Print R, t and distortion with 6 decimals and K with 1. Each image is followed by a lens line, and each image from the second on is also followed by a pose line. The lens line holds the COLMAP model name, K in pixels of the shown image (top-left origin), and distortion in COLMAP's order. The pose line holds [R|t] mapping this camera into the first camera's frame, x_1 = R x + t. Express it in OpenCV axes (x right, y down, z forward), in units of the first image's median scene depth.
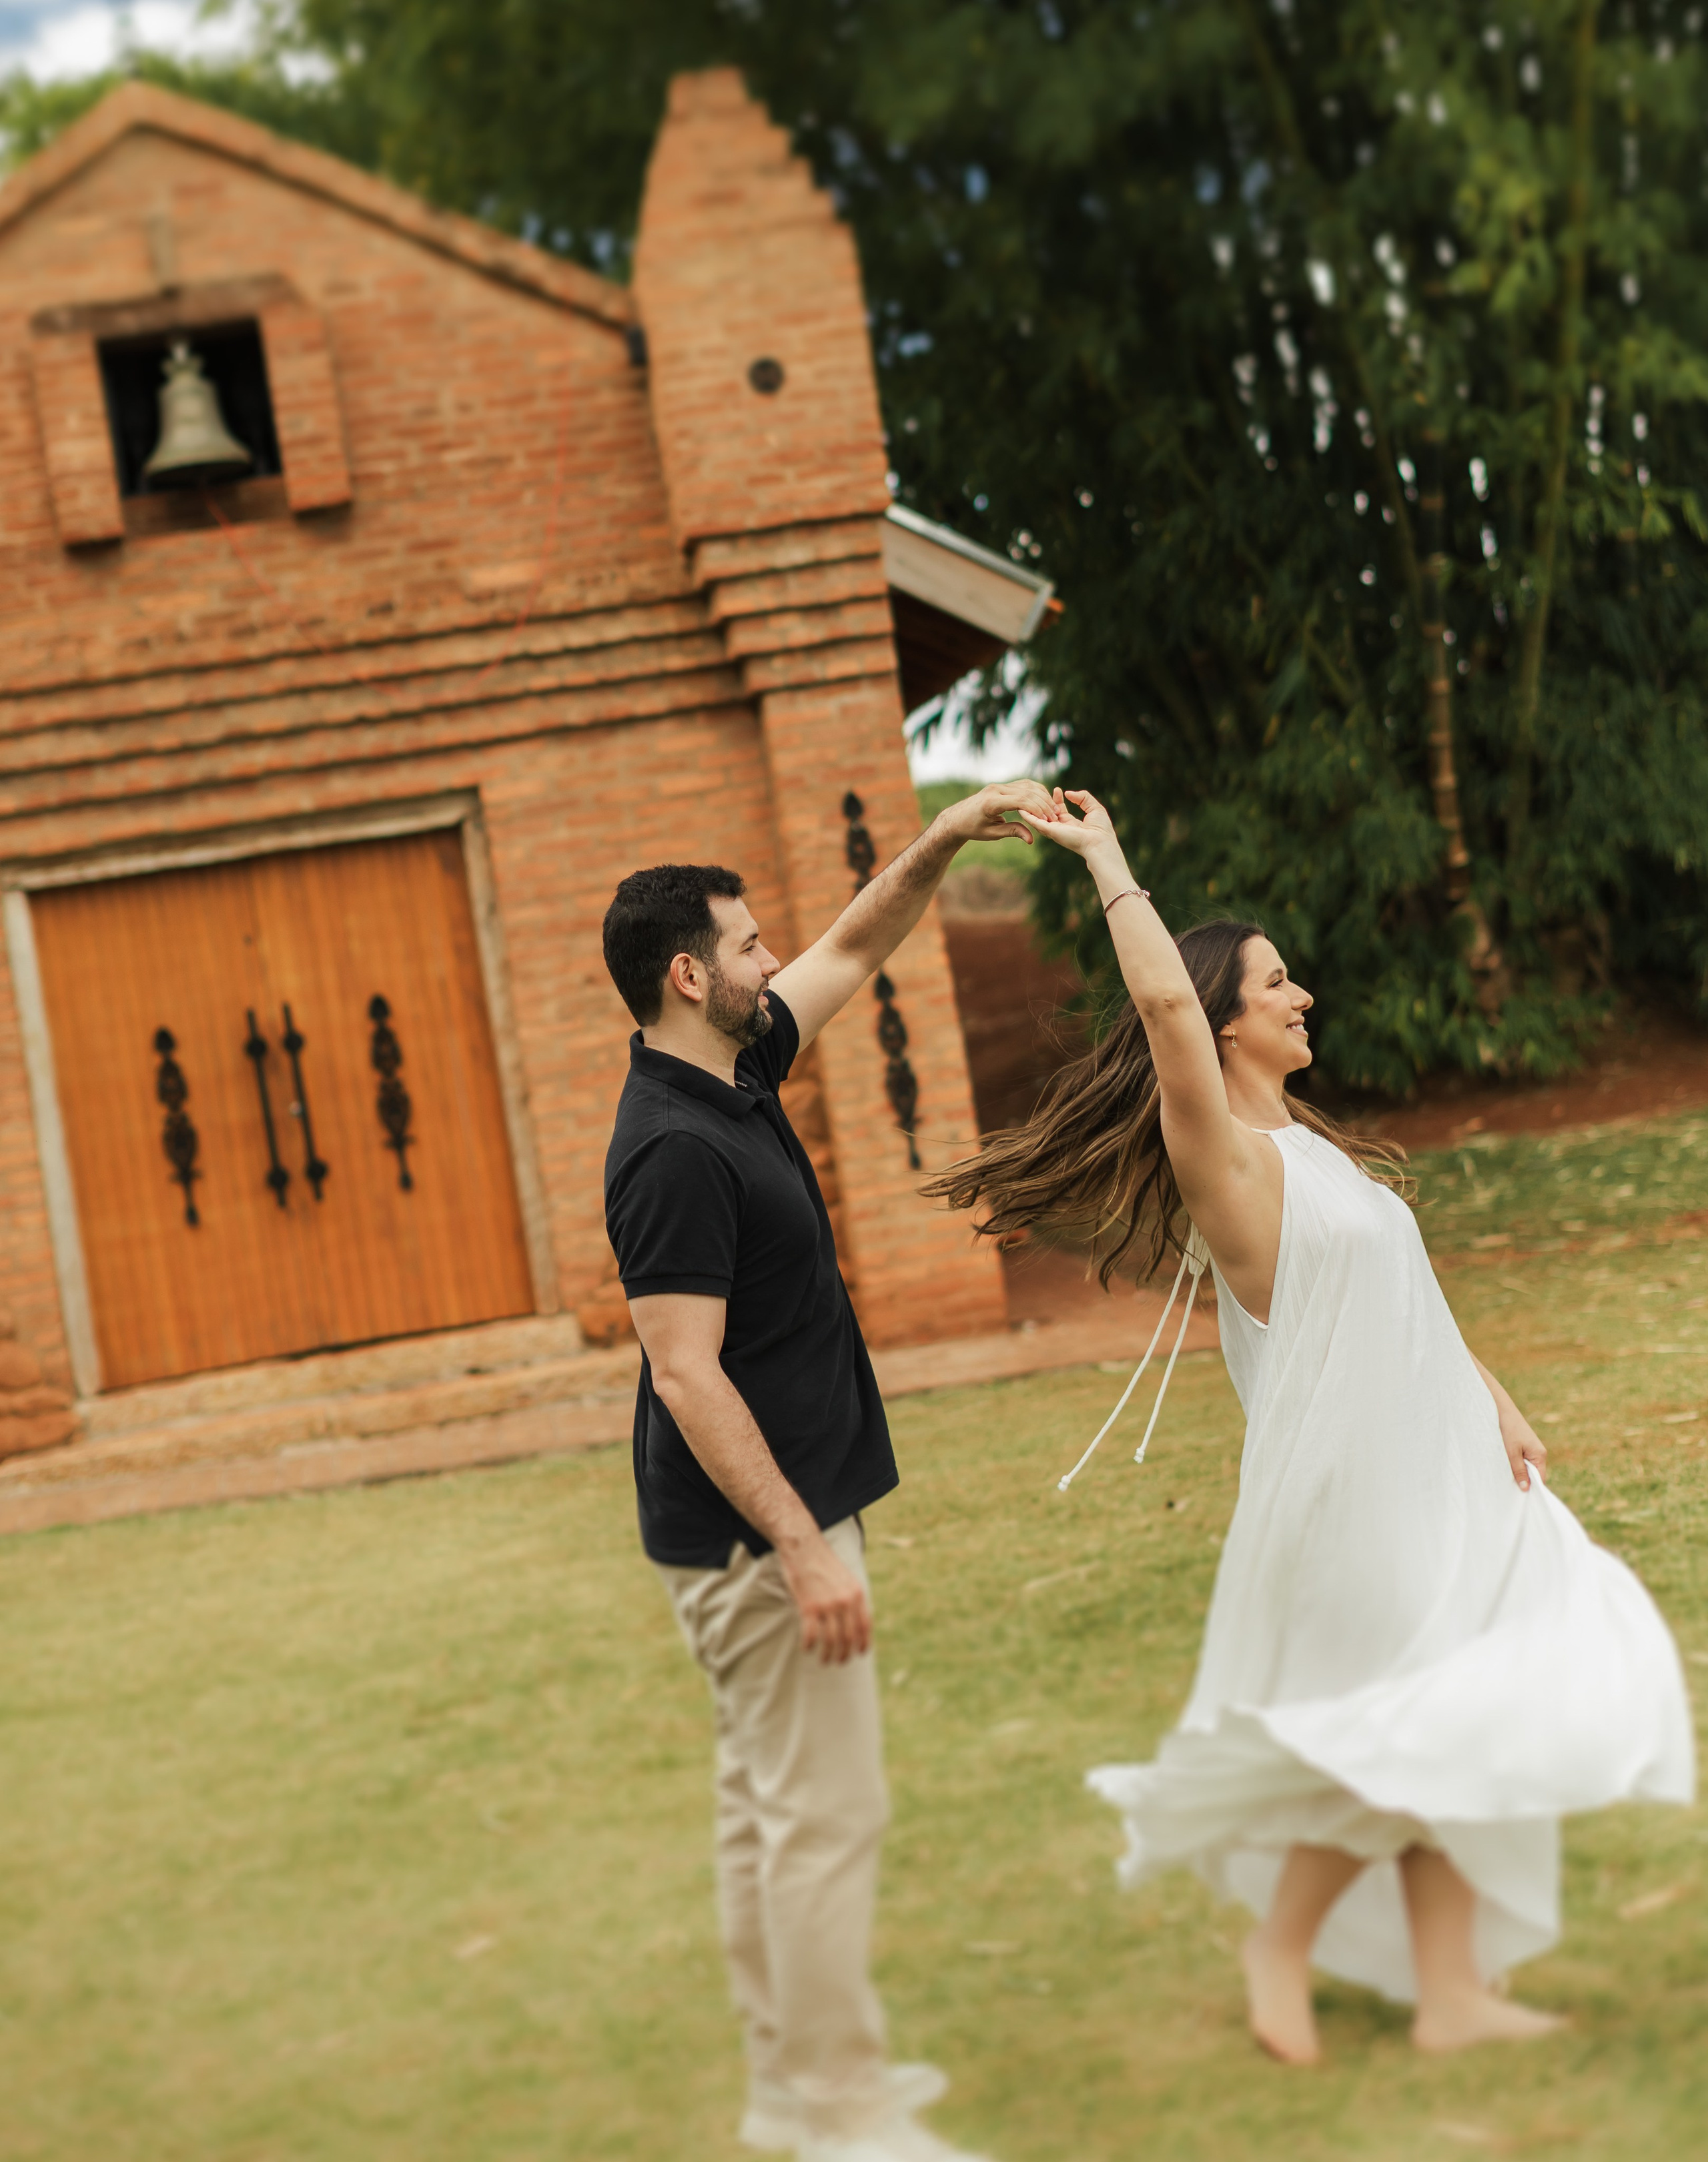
lens RADIAL K [[3245.5, 0, 937.5], [0, 3245.5, 998.1], [0, 0, 1]] dist [0.009045, -0.027269]
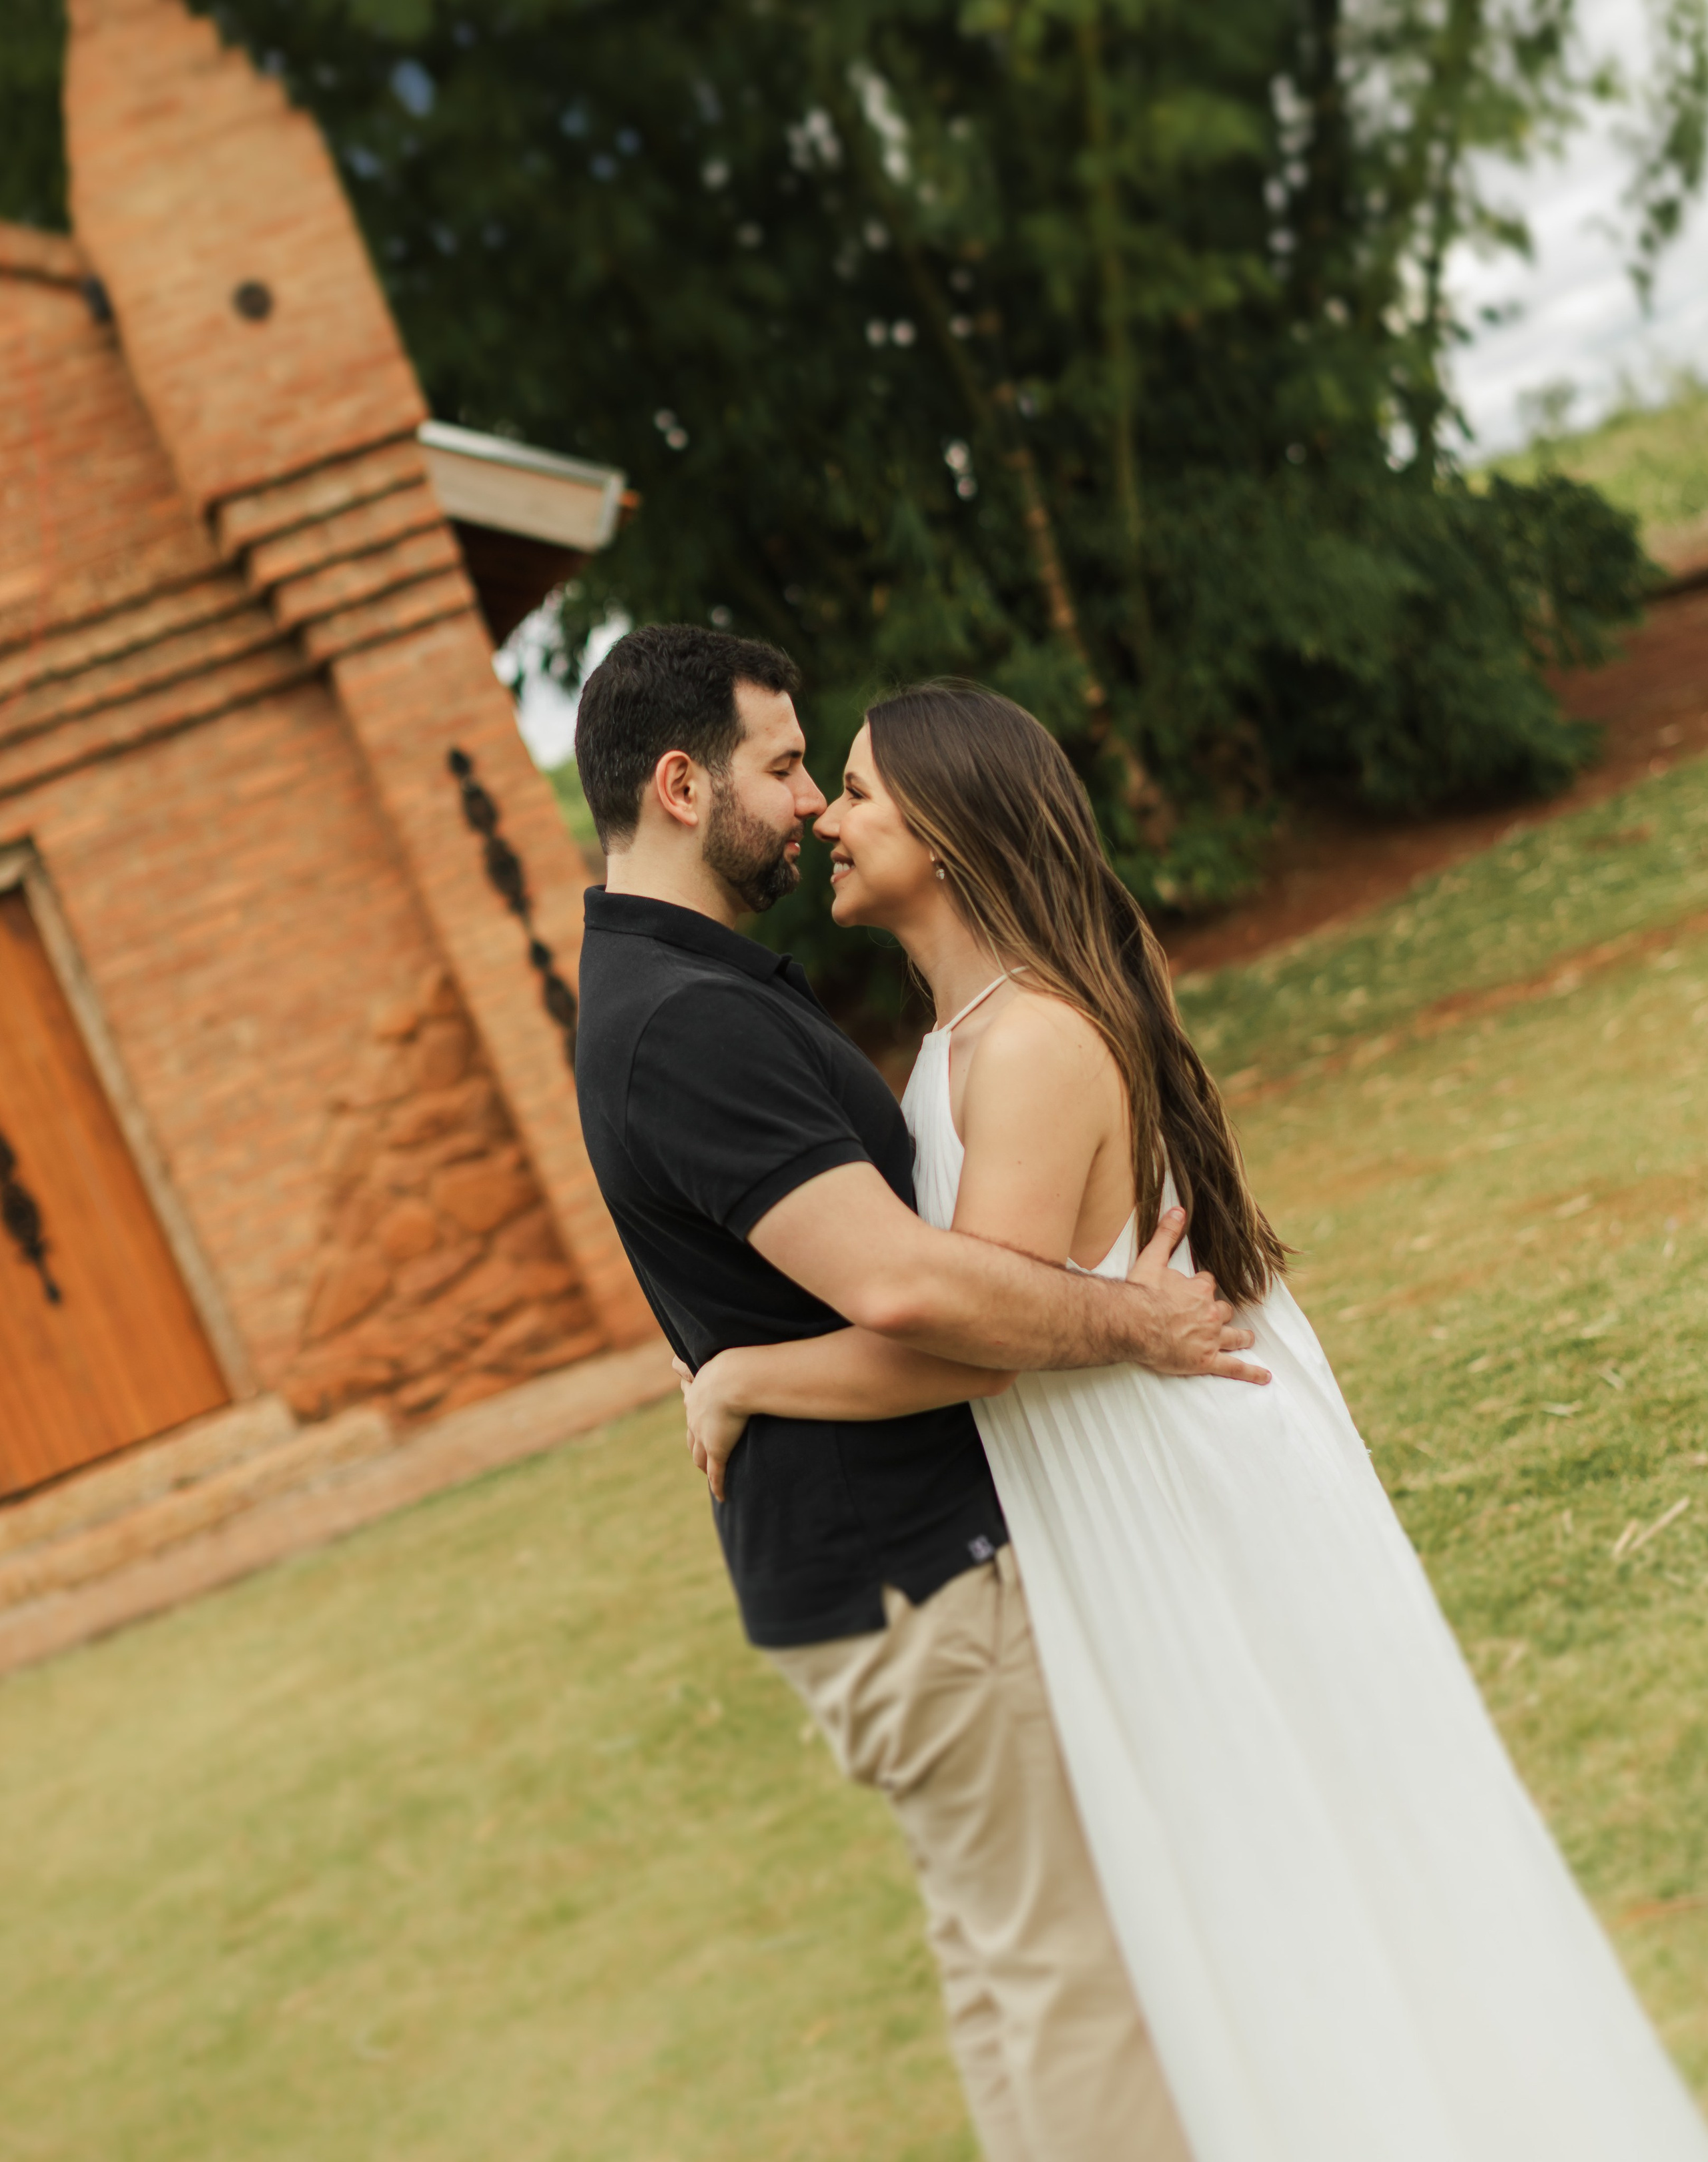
lens RADIAL K [[3245.5, 0, 937.5], [0, 3245.5, 998.1], [0, 0, 1]] dist [0.009045, -0.027269]
pose [[0.966970, -0.225006, 0.119754, -0.020620], [0.223216, 0.974357, 0.028336, 0.007530], [-0.123059, -0.000669, 0.992399, 0.103550]]
